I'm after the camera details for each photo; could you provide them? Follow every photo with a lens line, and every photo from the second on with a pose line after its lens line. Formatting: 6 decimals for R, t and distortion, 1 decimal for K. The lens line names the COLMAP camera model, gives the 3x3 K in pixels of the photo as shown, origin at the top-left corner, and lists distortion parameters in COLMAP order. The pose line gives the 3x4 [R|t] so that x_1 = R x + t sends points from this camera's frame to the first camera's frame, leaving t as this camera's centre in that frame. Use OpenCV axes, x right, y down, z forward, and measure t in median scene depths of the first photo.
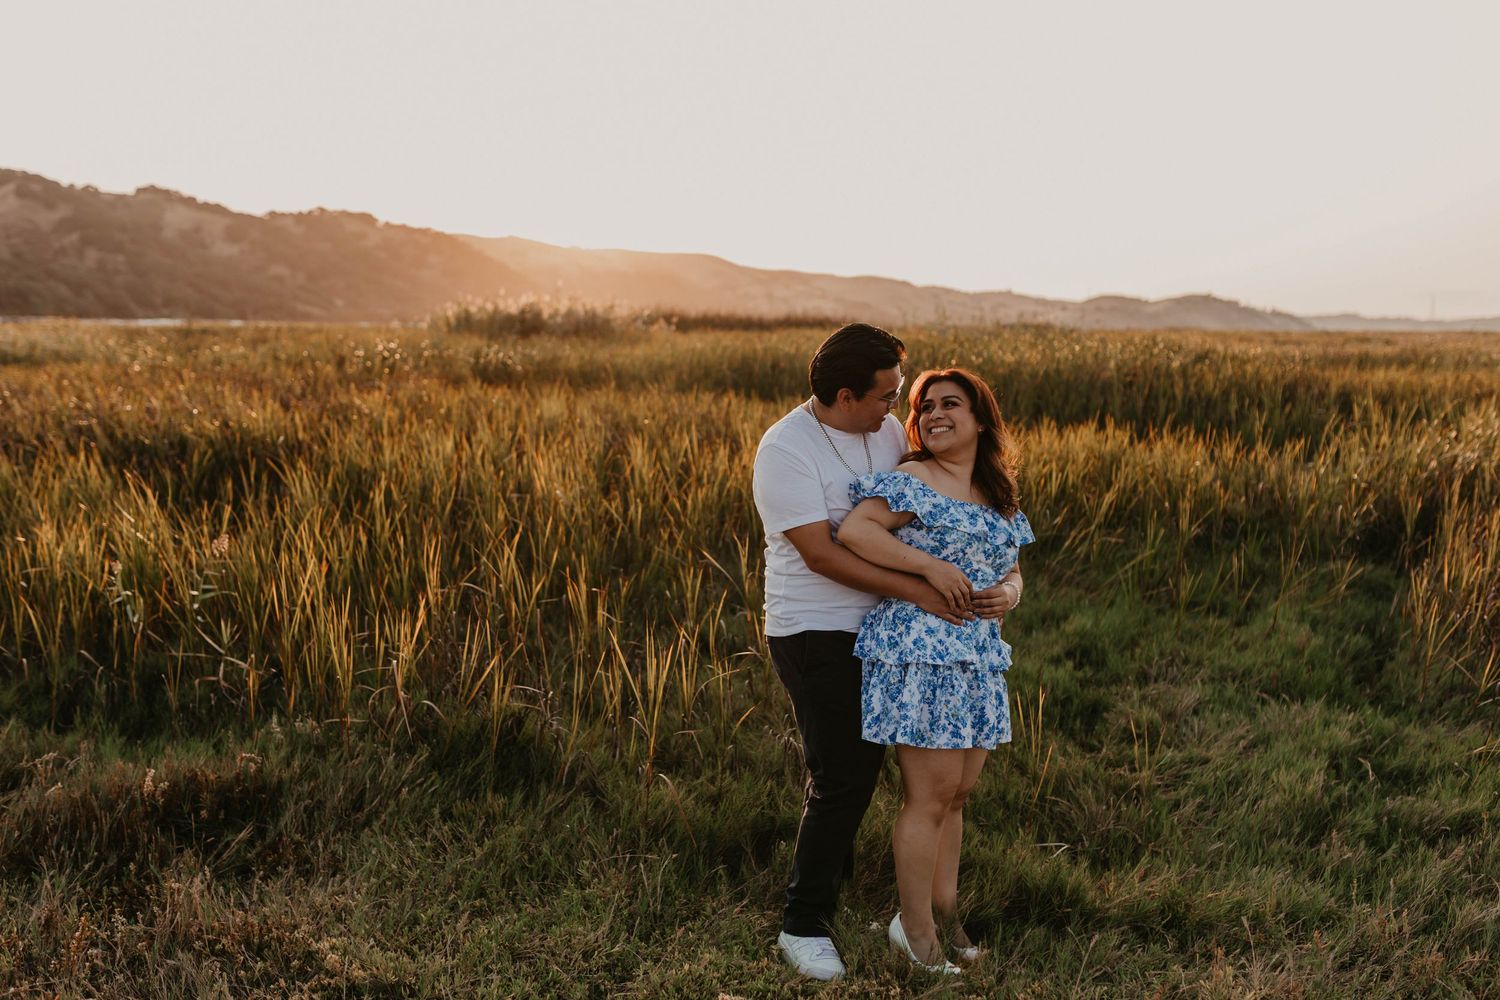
lens RADIAL K [[1531.6, 0, 750.0], [0, 1531.6, 500.0], [0, 0, 1]] dist [0.010159, 0.005286]
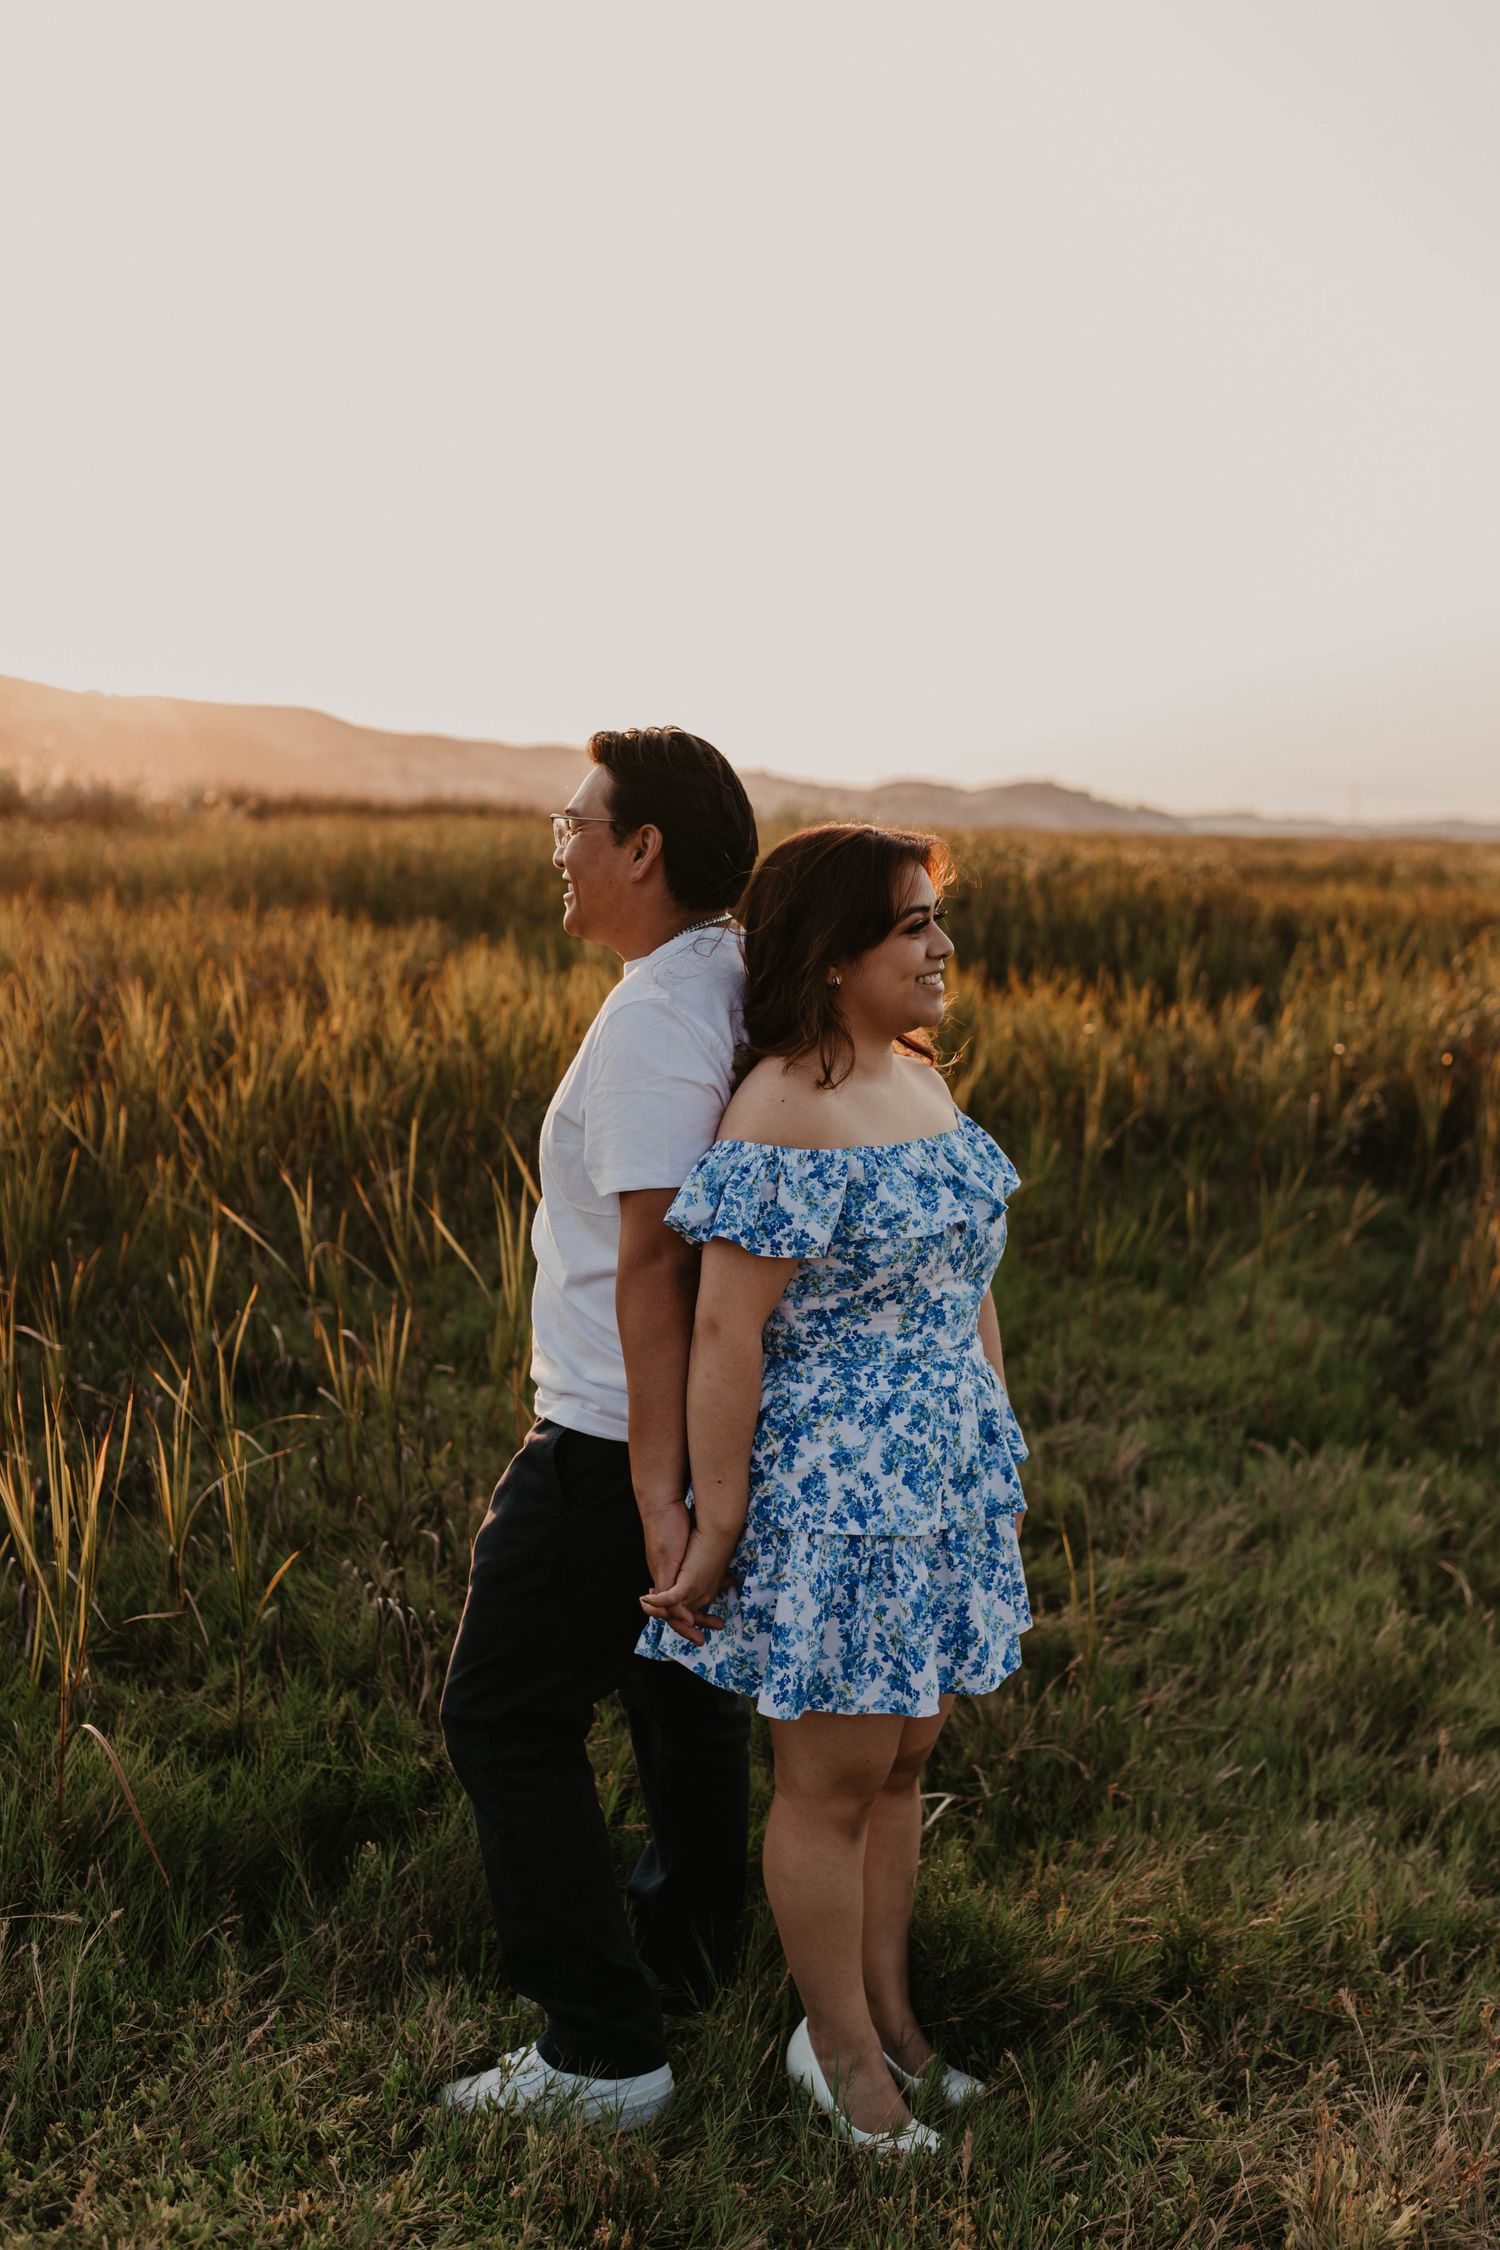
lens RADIAL K [[2297.3, 0, 750.0], [0, 2297.3, 1125.0], [0, 0, 1]] dist [0.010159, 0.005286]
pose [[0.987064, -0.010475, 0.159986, 0.014341], [0.007593, 0.999798, 0.018615, -0.004498], [-0.160148, -0.017159, 0.986944, 0.158021]]
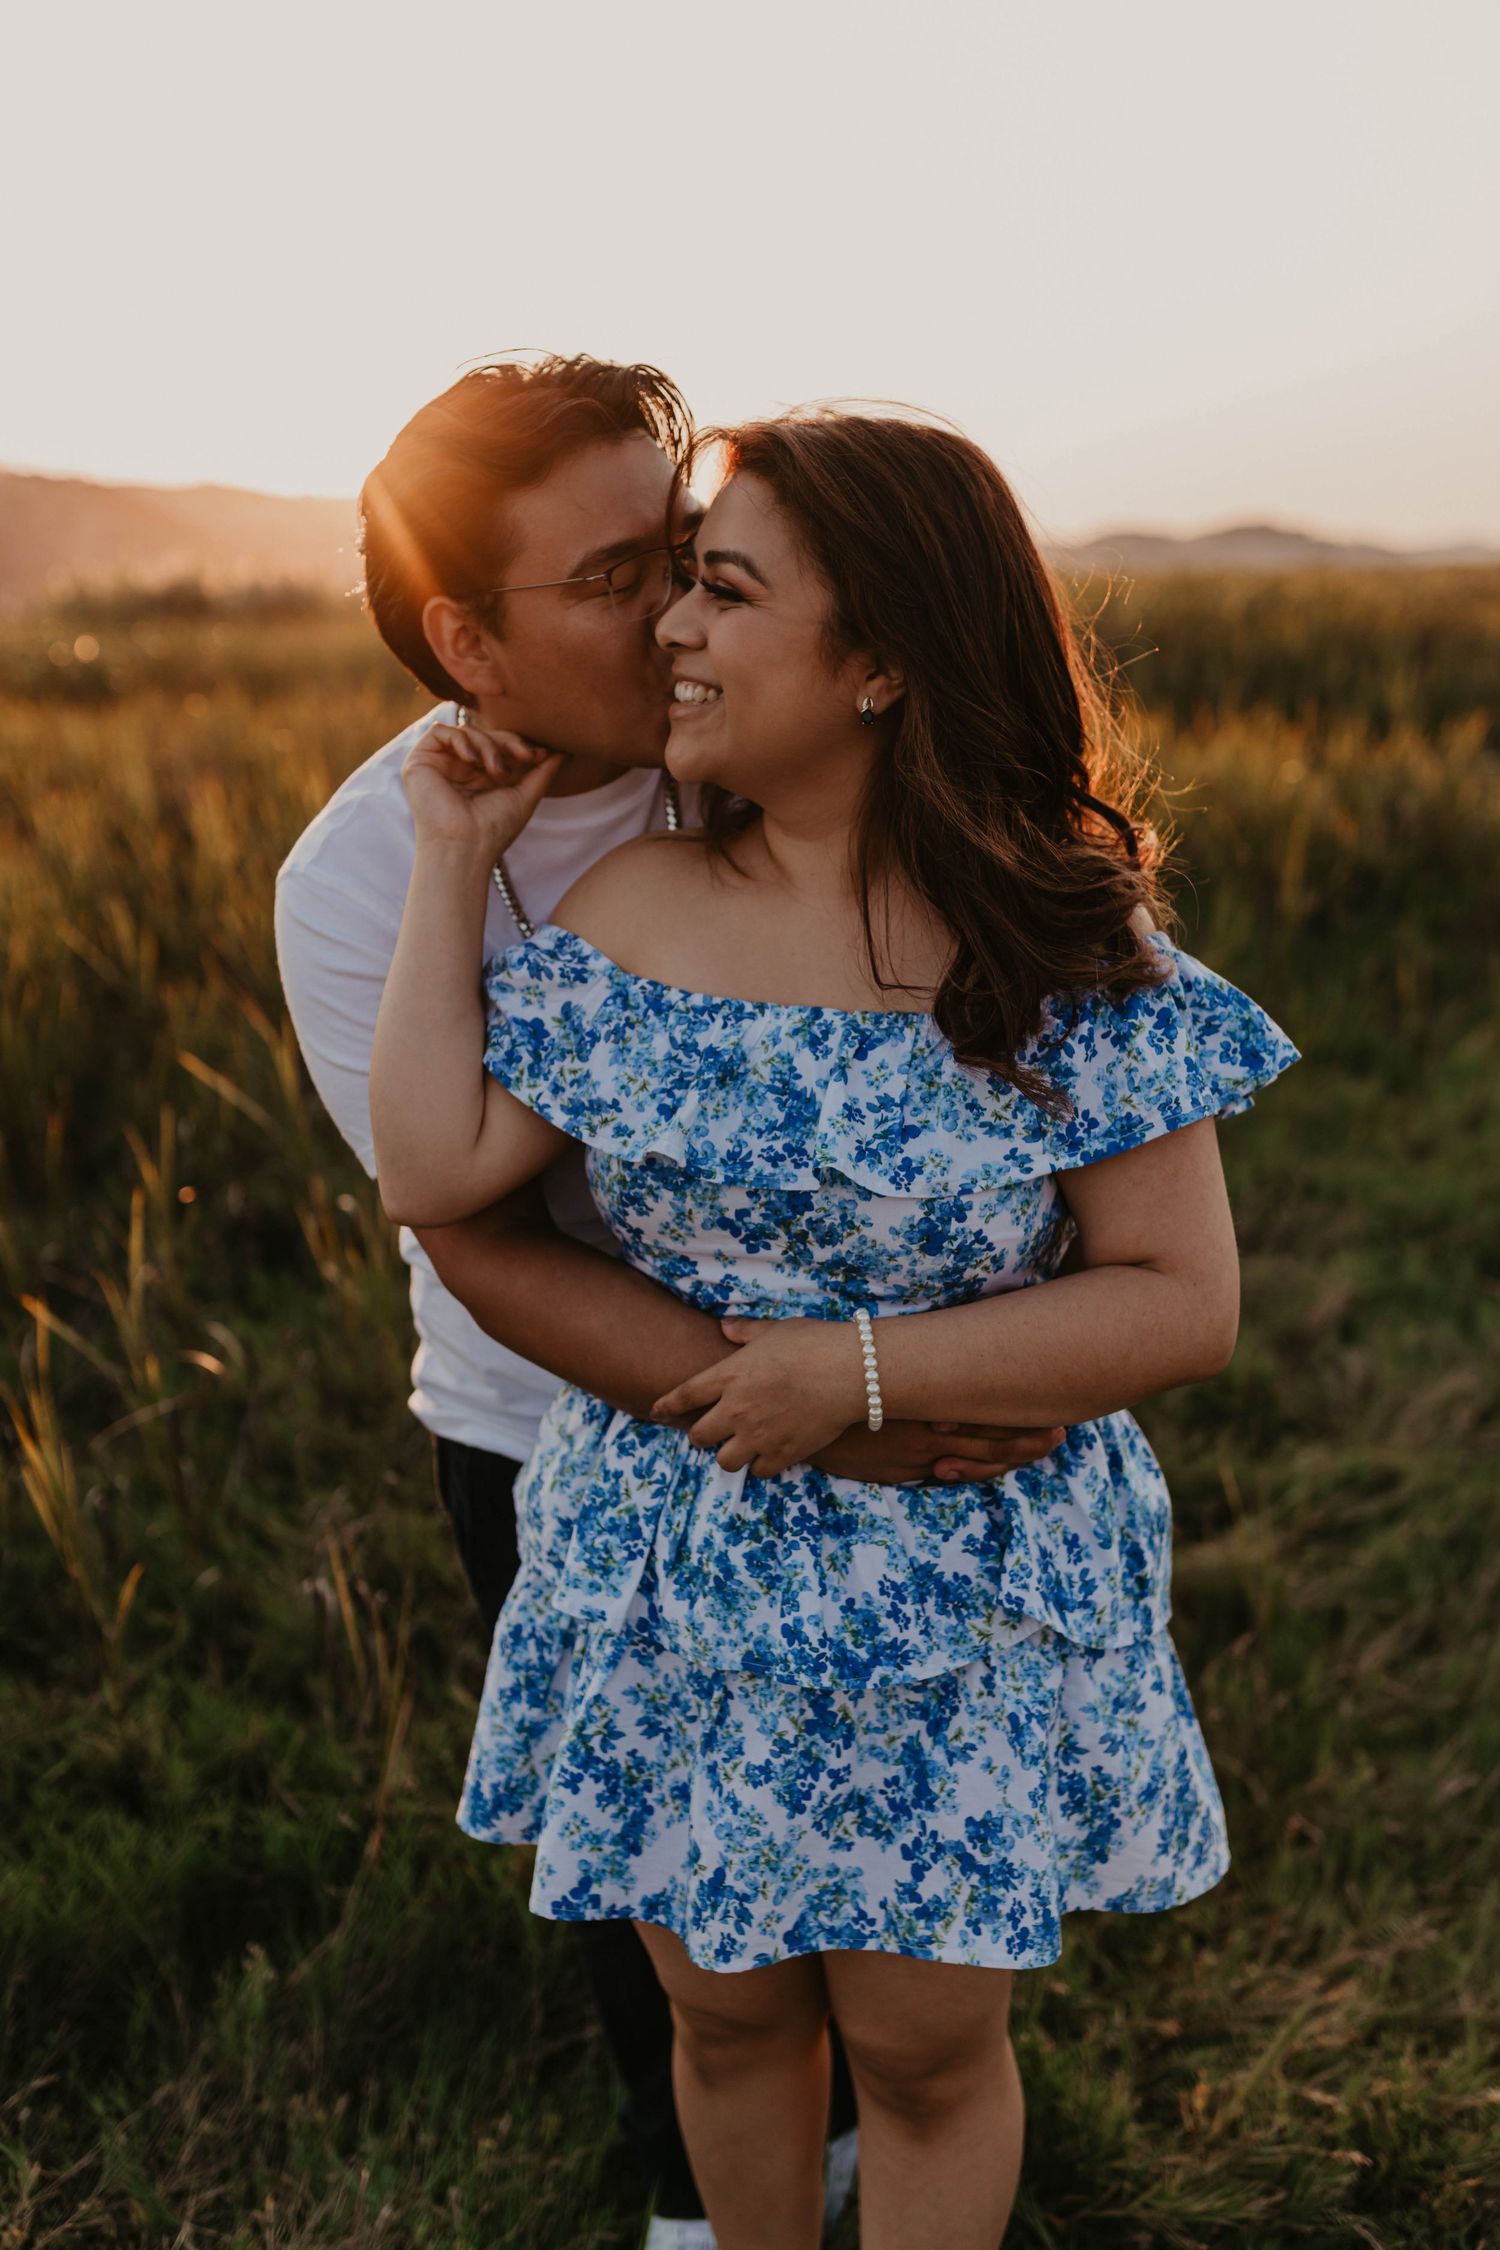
lens RADIAL K [[2297.3, 0, 750.0], [0, 2297.3, 1125.0], [0, 0, 1]] dist [0.010159, 0.005286]
pose [[0.995918, -0.066403, 0.061146, 0.063358], [0.059088, 0.991662, 0.114522, -0.005922], [-0.068240, -0.110441, 0.991537, 0.277773]]
